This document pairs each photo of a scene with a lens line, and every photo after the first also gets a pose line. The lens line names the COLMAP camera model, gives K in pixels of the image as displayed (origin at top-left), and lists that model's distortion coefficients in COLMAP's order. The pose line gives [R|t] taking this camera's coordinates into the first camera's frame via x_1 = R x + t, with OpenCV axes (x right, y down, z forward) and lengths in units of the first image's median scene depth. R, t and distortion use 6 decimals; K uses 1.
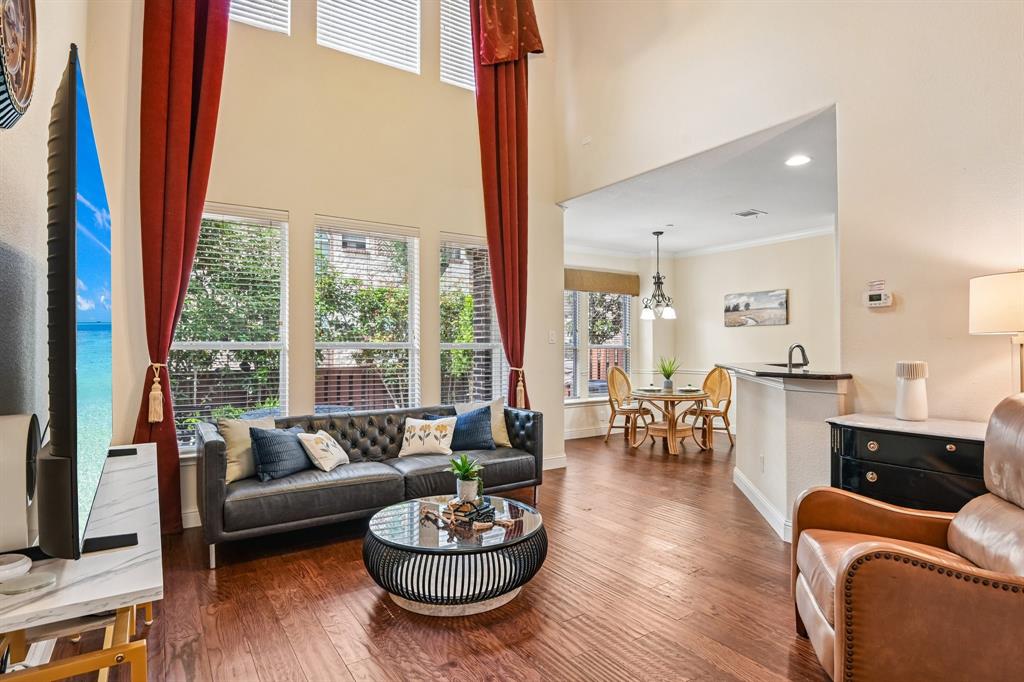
lens RADIAL K [[538.5, 0, 519.3], [0, 538.5, 342.0], [0, 0, 1]] dist [-0.016745, -0.007492]
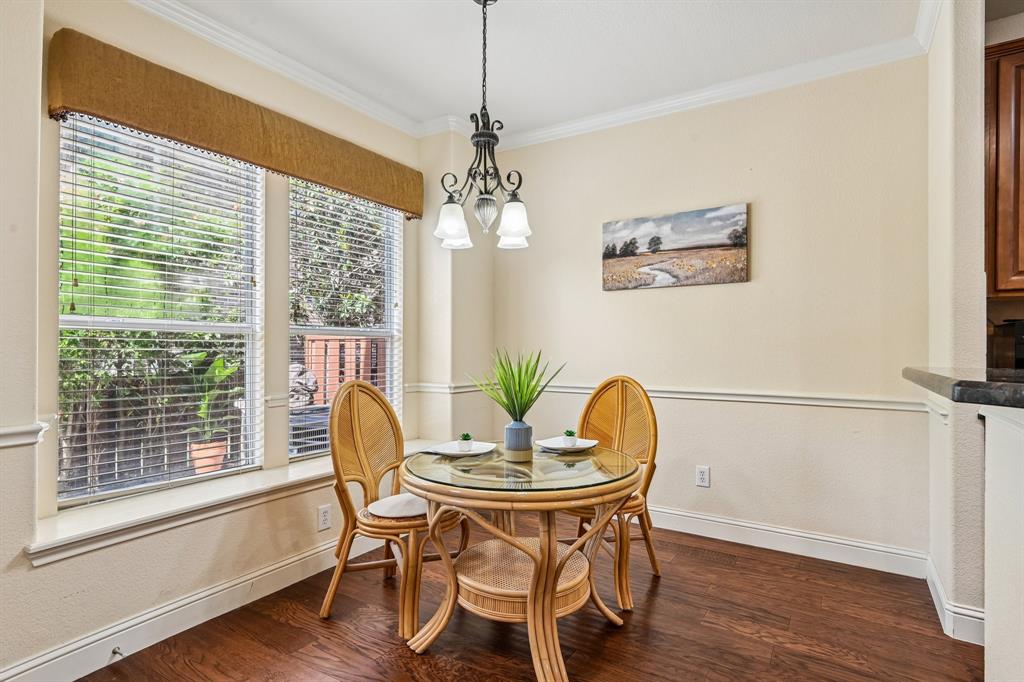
lens RADIAL K [[538.5, 0, 484.8], [0, 538.5, 344.7], [0, 0, 1]] dist [-0.016745, -0.007492]
pose [[0.935382, 0.007008, 0.353568, 0.167896], [-0.005908, 0.999974, -0.004189, 0.029286], [-0.353588, 0.001830, 0.935399, 0.825702]]
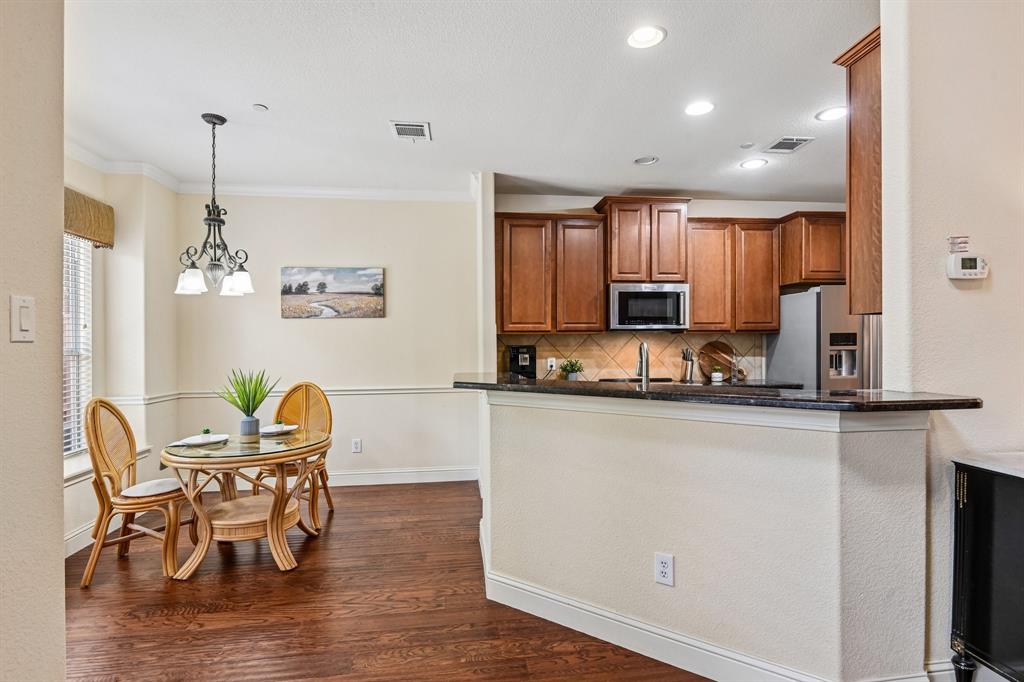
lens RADIAL K [[538.5, 0, 529.5], [0, 538.5, 350.3], [0, 0, 1]] dist [-0.016745, -0.007492]
pose [[0.455822, -0.009751, 0.890018, -0.053334], [0.001492, 0.999947, 0.010191, 0.004237], [-0.890070, -0.003318, 0.455812, 0.637619]]
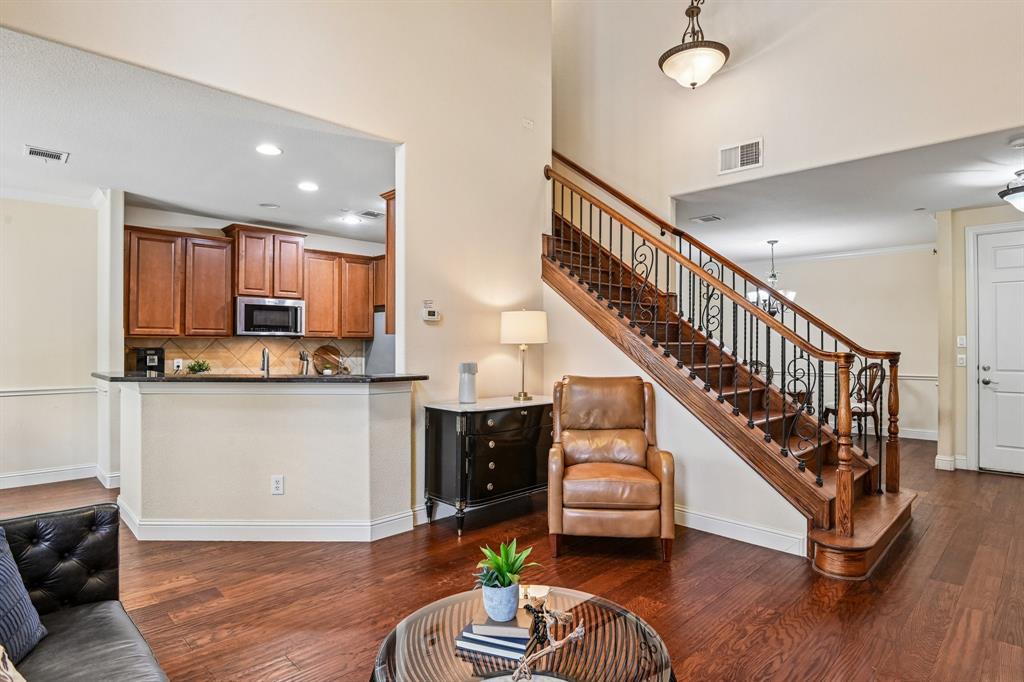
lens RADIAL K [[538.5, 0, 516.4], [0, 538.5, 343.0], [0, 0, 1]] dist [-0.016745, -0.007492]
pose [[-0.168846, 0.005797, 0.985625, -0.351329], [-0.008265, 0.999939, -0.007297, -0.002175], [-0.985608, -0.009378, -0.168788, 0.554093]]
